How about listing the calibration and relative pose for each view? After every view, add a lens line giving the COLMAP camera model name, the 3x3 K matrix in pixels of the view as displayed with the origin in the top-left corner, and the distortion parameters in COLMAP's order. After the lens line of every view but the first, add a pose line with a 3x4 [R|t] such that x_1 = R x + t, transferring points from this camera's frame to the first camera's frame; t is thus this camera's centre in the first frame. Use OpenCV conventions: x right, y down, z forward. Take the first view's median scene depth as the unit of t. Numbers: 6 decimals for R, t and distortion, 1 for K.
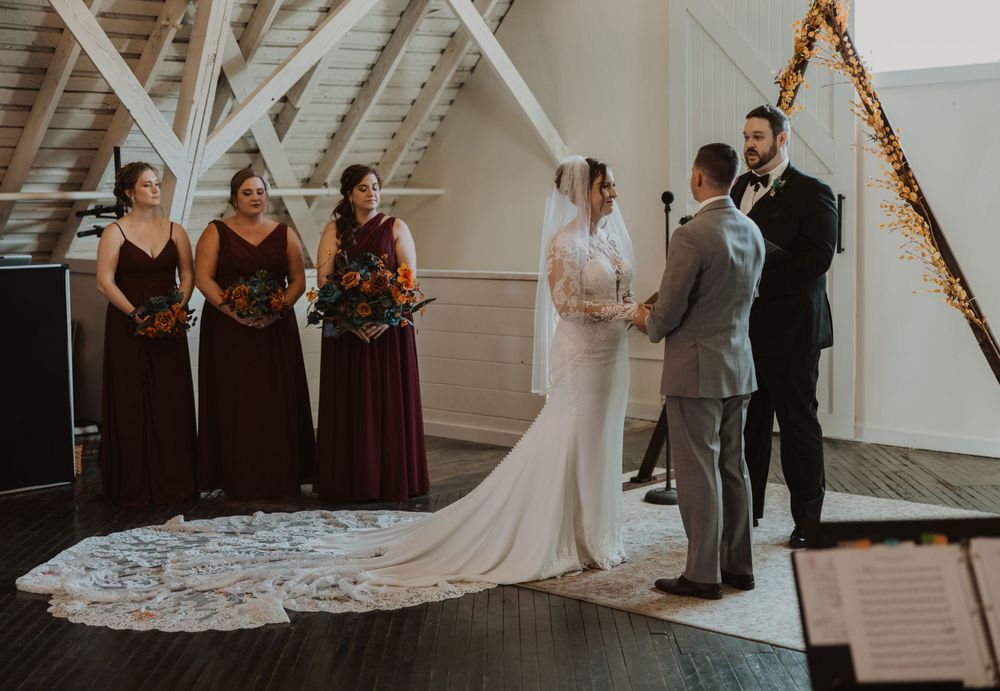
lens RADIAL K [[1564.1, 0, 501.6], [0, 1564.1, 348.6], [0, 0, 1]] dist [0.041599, 0.000000]
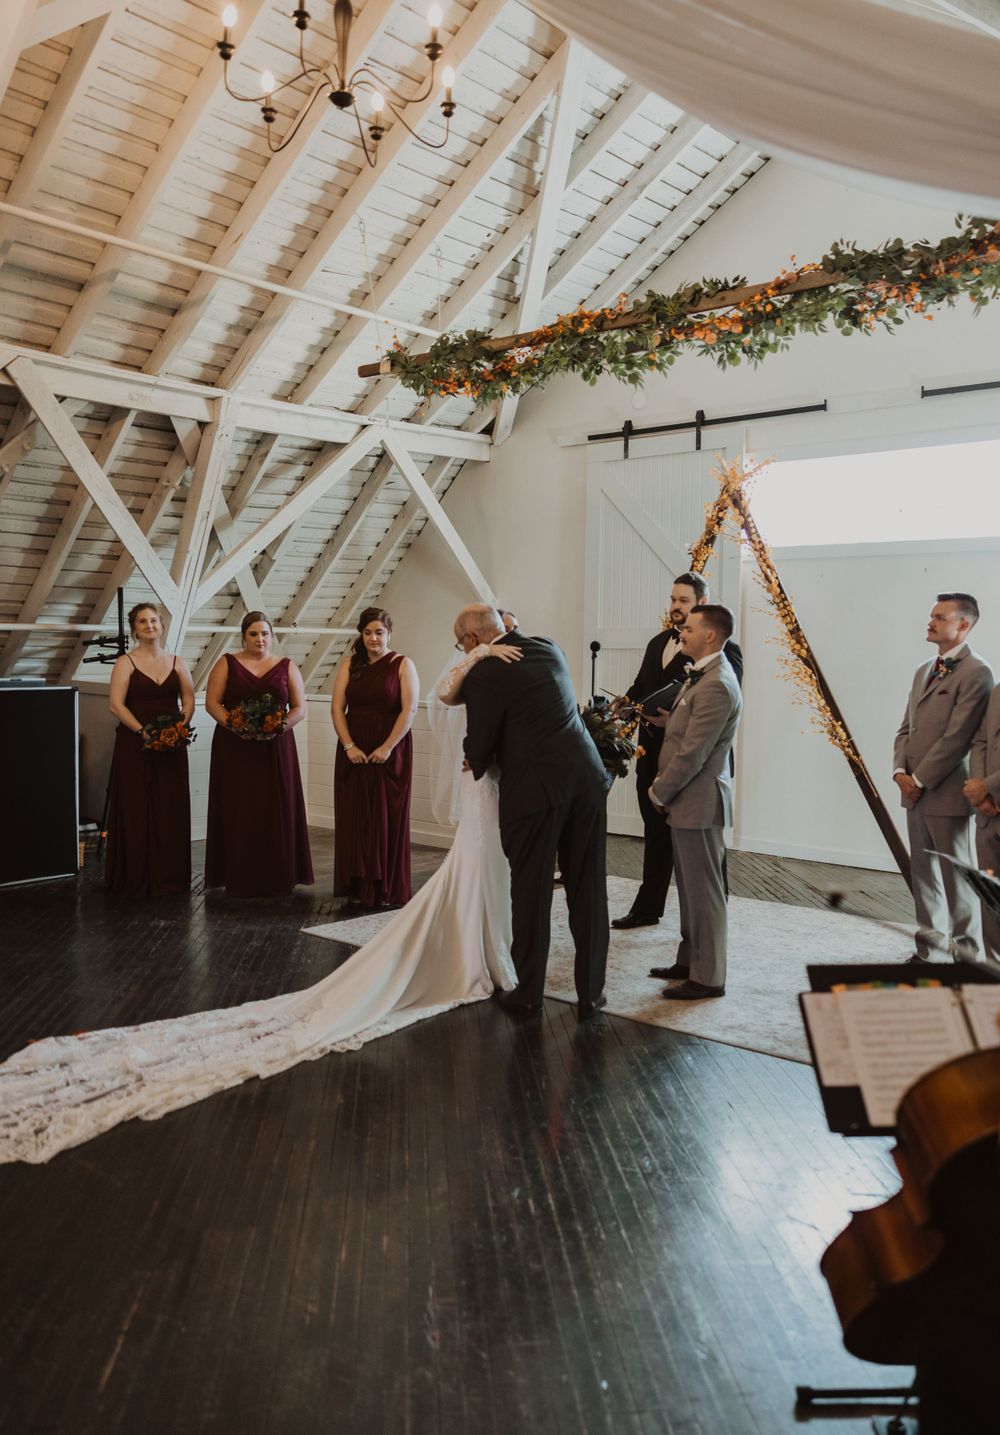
lens RADIAL K [[1200.9, 0, 479.1], [0, 1200.9, 742.8], [0, 0, 1]] dist [0.021946, -0.019675]
pose [[0.997050, 0.024620, 0.072703, -0.041989], [-0.024222, 0.999686, -0.006350, -0.013570], [-0.072836, 0.004570, 0.997333, 0.085115]]
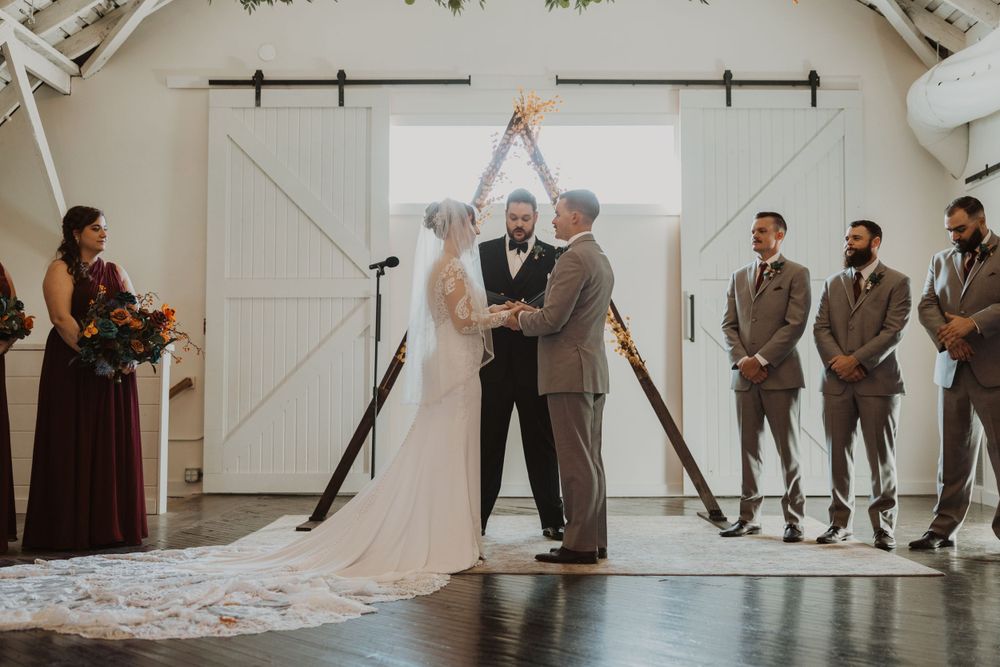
lens RADIAL K [[1170.7, 0, 490.8], [0, 1170.7, 340.9], [0, 0, 1]] dist [-0.003151, 0.000000]
pose [[0.718062, 0.060360, 0.693357, -0.379540], [0.041918, 0.990673, -0.129654, 0.066702], [-0.694716, 0.122164, 0.708834, 0.282133]]
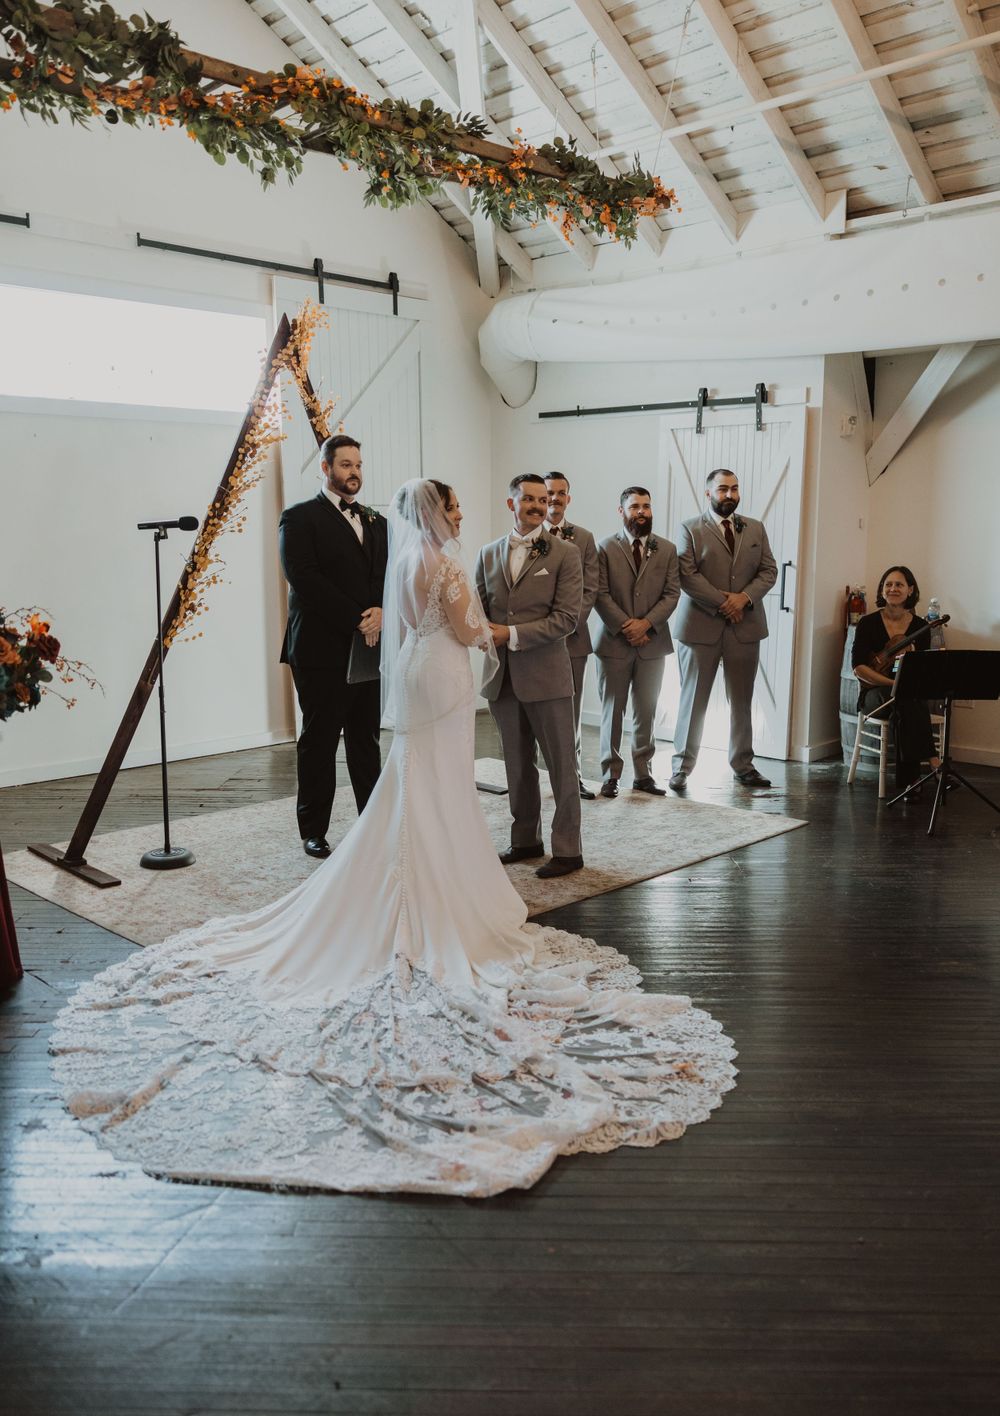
lens RADIAL K [[1223.5, 0, 512.0], [0, 1223.5, 748.2], [0, 0, 1]] dist [-0.001621, 0.024594]
pose [[-0.001055, -0.157811, 0.987469, -0.508424], [0.096415, 0.982853, 0.157177, -0.052655], [-0.995341, 0.095372, 0.014178, 0.691996]]
